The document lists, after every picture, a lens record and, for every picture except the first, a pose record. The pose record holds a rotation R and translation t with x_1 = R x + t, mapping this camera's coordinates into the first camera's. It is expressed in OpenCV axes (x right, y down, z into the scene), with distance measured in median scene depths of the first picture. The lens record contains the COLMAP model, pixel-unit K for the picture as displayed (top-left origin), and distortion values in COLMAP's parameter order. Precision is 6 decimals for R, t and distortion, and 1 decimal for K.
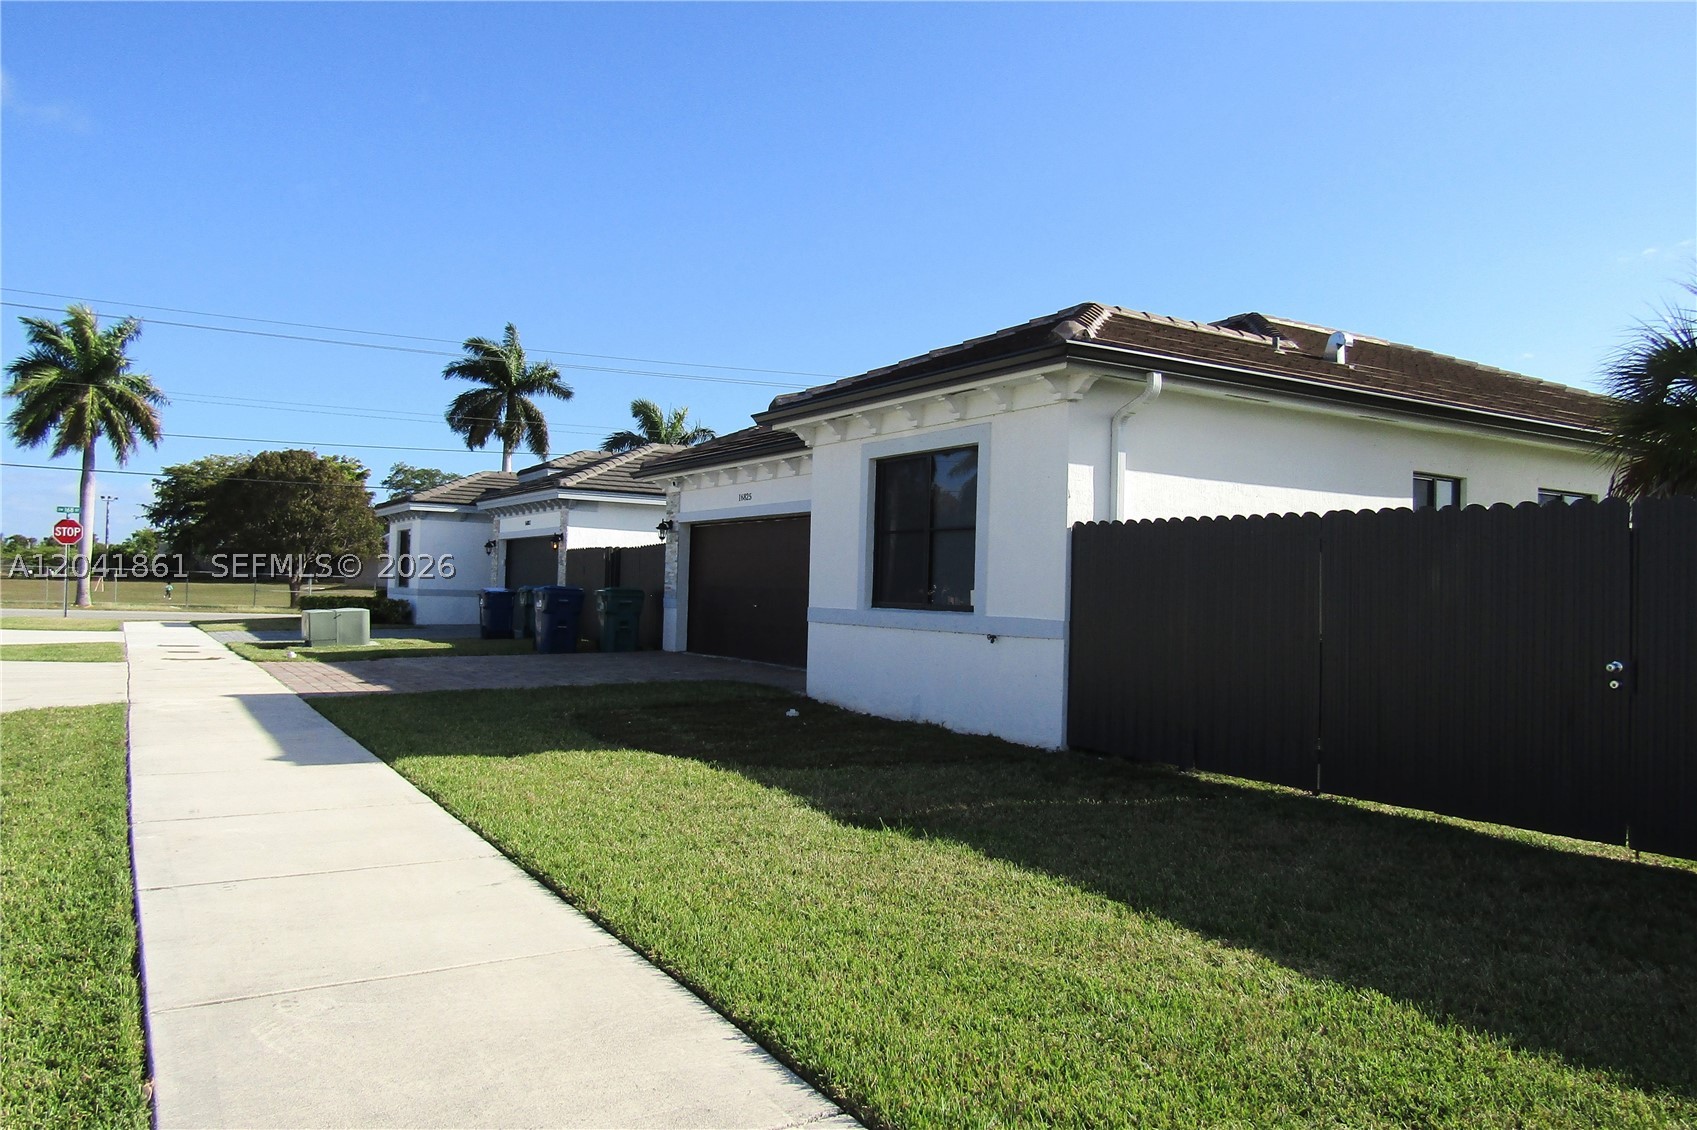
lens RADIAL K [[1231.2, 0, 848.5], [0, 1231.2, 565.0], [0, 0, 1]] dist [-0.009202, -0.004911]
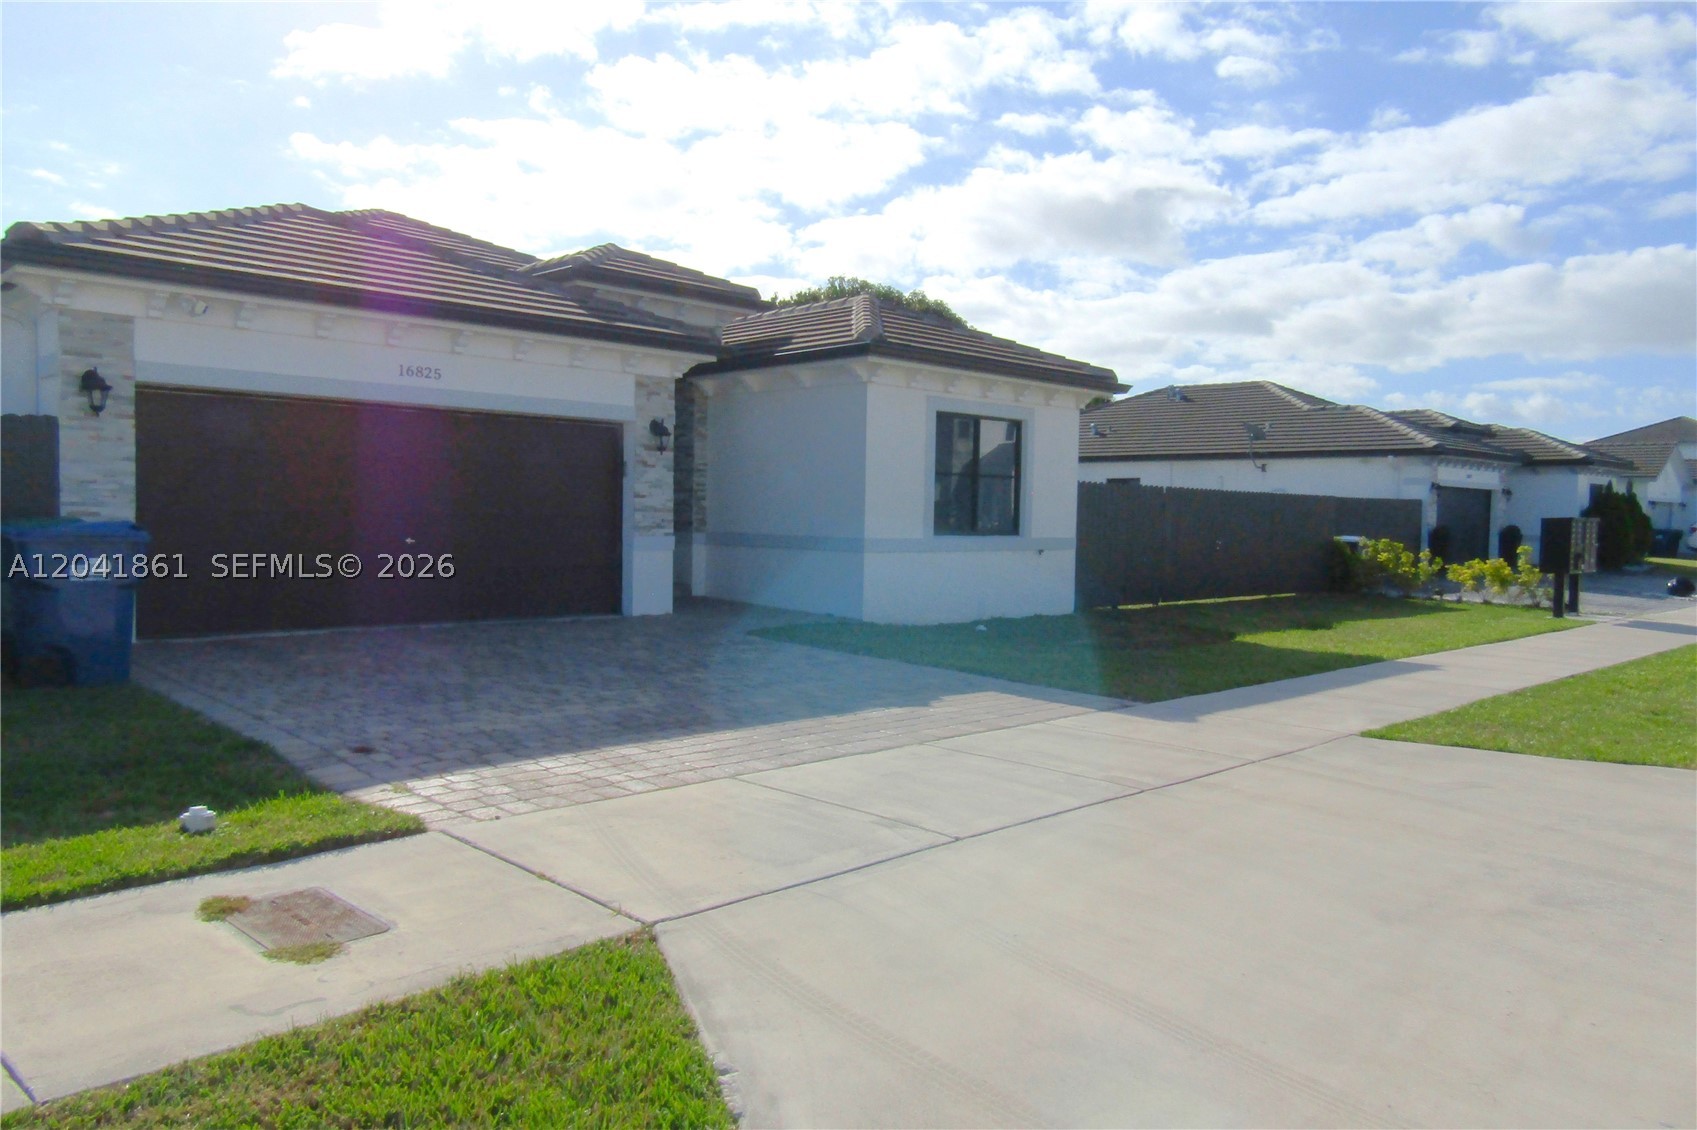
lens RADIAL K [[1300.1, 0, 848.5], [0, 1300.1, 565.0], [0, 0, 1]] dist [0.000067, -0.000882]
pose [[-0.288669, -0.072812, 0.954656, -1.248121], [-0.048396, 0.996939, 0.061403, -0.011268], [-0.956205, -0.028476, -0.291310, 1.557471]]
